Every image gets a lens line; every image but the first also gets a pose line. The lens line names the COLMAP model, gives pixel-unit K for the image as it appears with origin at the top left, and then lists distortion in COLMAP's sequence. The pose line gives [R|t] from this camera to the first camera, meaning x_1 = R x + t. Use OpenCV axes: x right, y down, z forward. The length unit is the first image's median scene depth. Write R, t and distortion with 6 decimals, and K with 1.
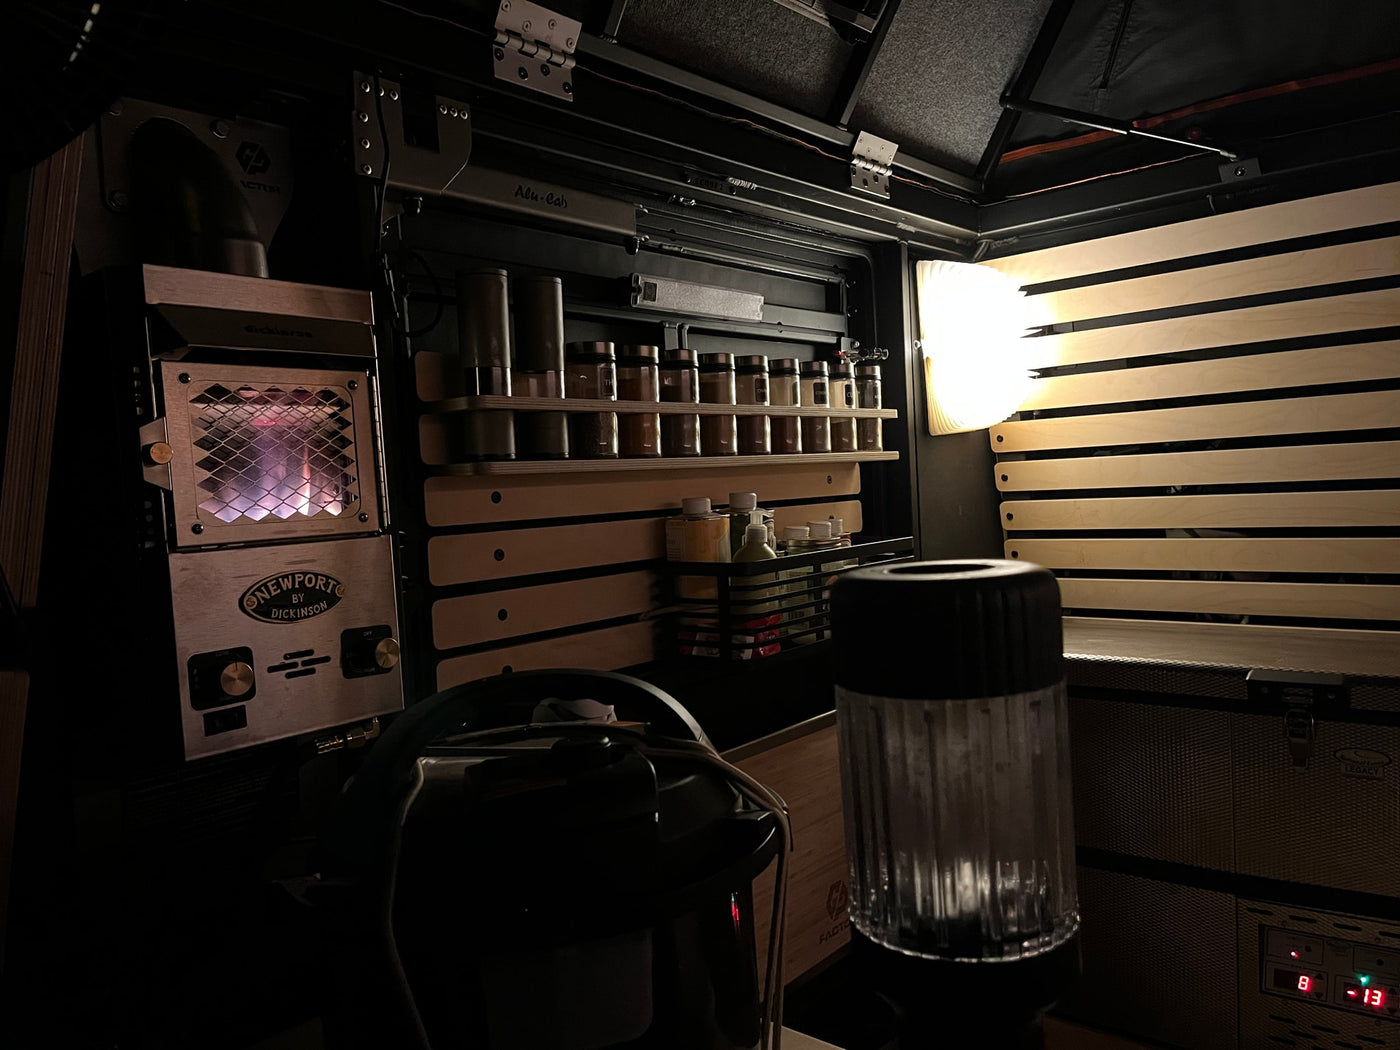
lens RADIAL K [[1037.8, 0, 696.3], [0, 1037.8, 522.8], [0, 0, 1]] dist [0.082973, -0.108212]
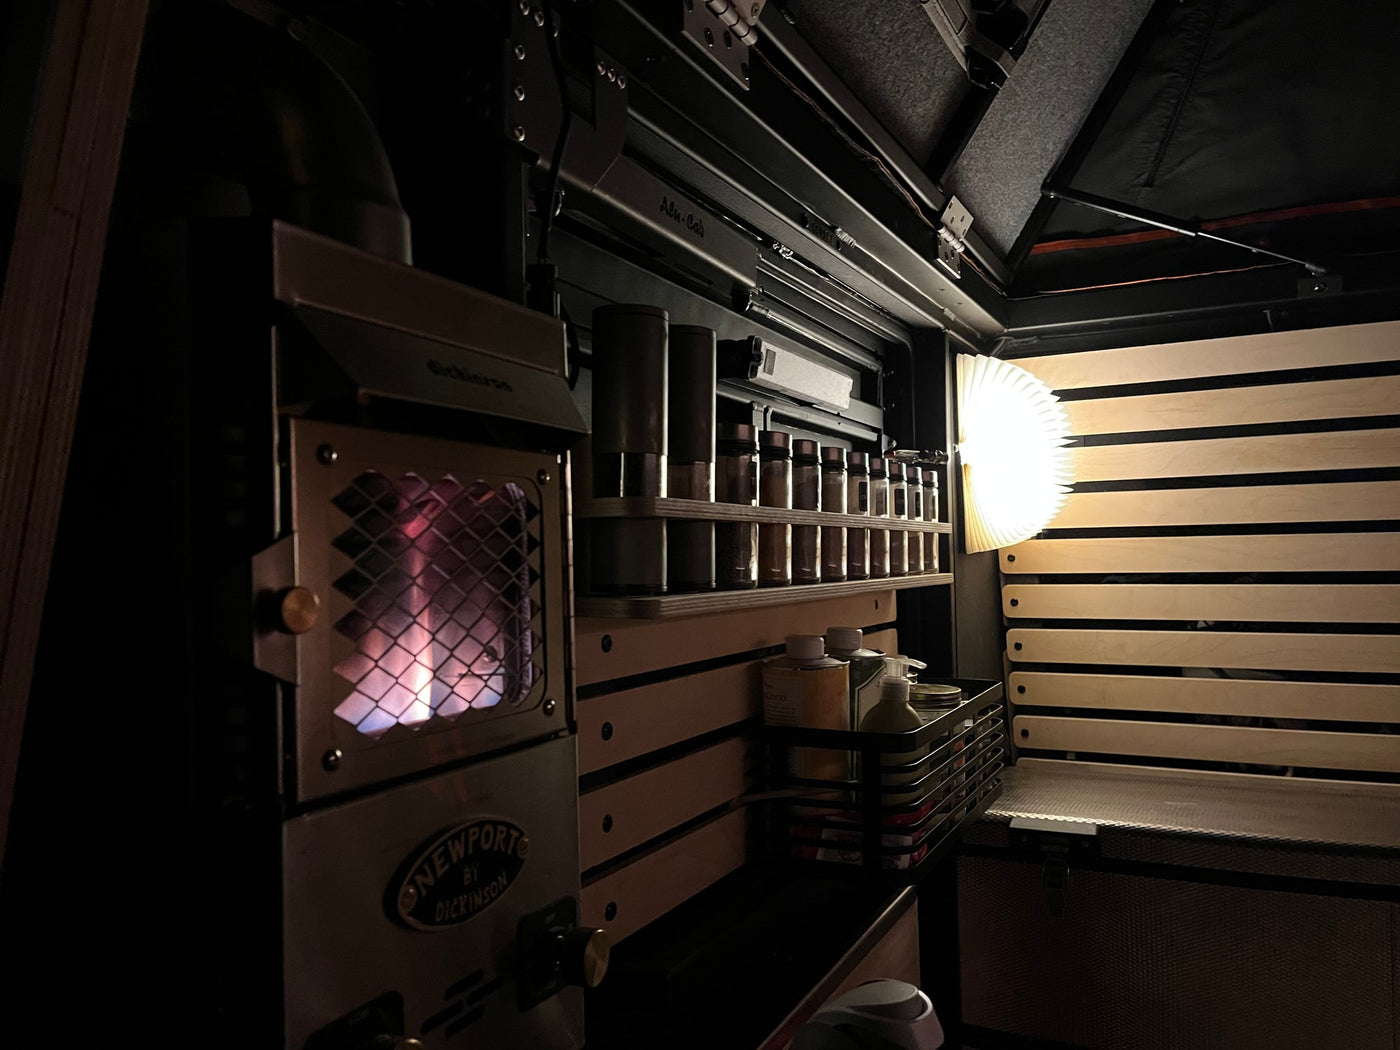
lens RADIAL K [[1047.0, 0, 698.6], [0, 1047.0, 519.9], [0, 0, 1]] dist [0.069047, -0.090883]
pose [[0.970419, 0.045727, 0.237057, -0.227334], [-0.025454, 0.995805, -0.087890, -0.035085], [-0.240081, 0.079257, 0.967512, 0.249902]]
